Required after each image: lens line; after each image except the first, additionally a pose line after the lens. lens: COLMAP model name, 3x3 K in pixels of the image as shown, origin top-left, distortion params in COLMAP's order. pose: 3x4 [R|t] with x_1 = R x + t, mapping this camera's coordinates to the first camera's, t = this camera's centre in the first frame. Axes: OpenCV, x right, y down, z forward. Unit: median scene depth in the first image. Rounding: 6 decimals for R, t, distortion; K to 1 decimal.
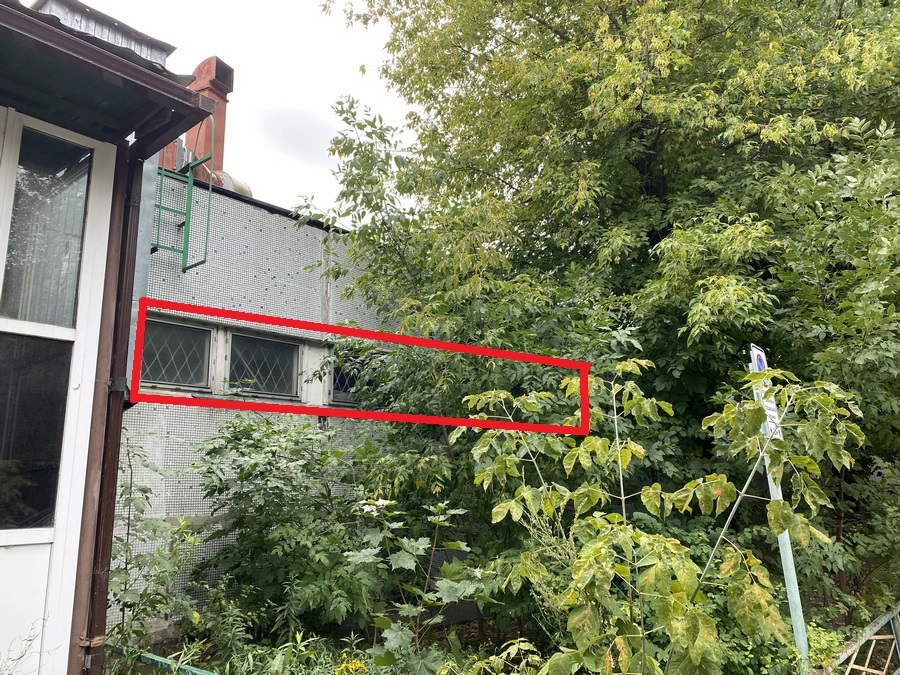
lens RADIAL K [[695.4, 0, 450.0], [0, 695.4, 337.5], [0, 0, 1]] dist [-0.005366, -0.002495]
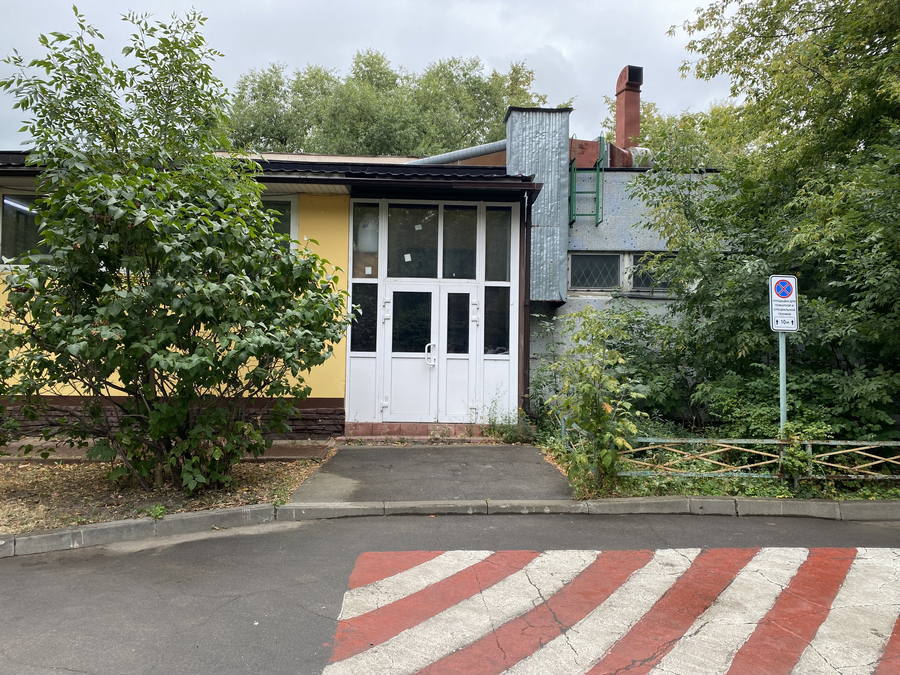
lens RADIAL K [[674.9, 0, 450.0], [0, 674.9, 337.5], [0, 0, 1]] dist [0.091496, 0.000506]
pose [[0.677873, 0.010365, -0.735106, 0.652449], [0.130424, 0.982345, 0.134121, -0.096827], [0.723518, -0.186792, 0.664553, -0.495438]]
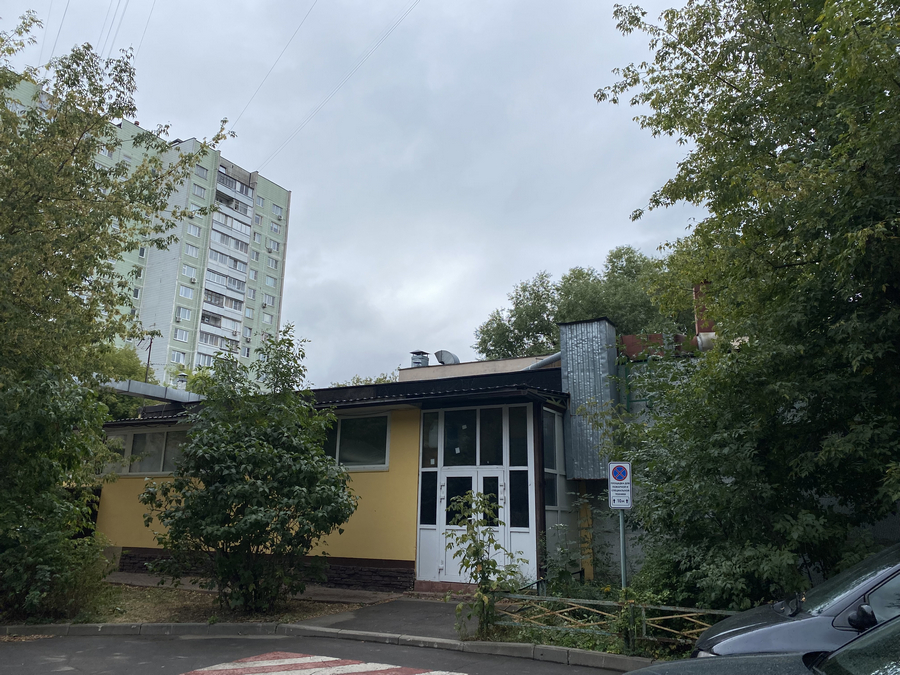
lens RADIAL K [[713.4, 0, 450.0], [0, 713.4, 337.5], [0, 0, 1]] dist [0.068868, 0.002777]
pose [[0.180509, -0.222601, -0.958053, 1.509766], [0.187376, 0.963997, -0.188678, -0.015649], [0.965560, -0.145458, 0.215721, 0.006663]]
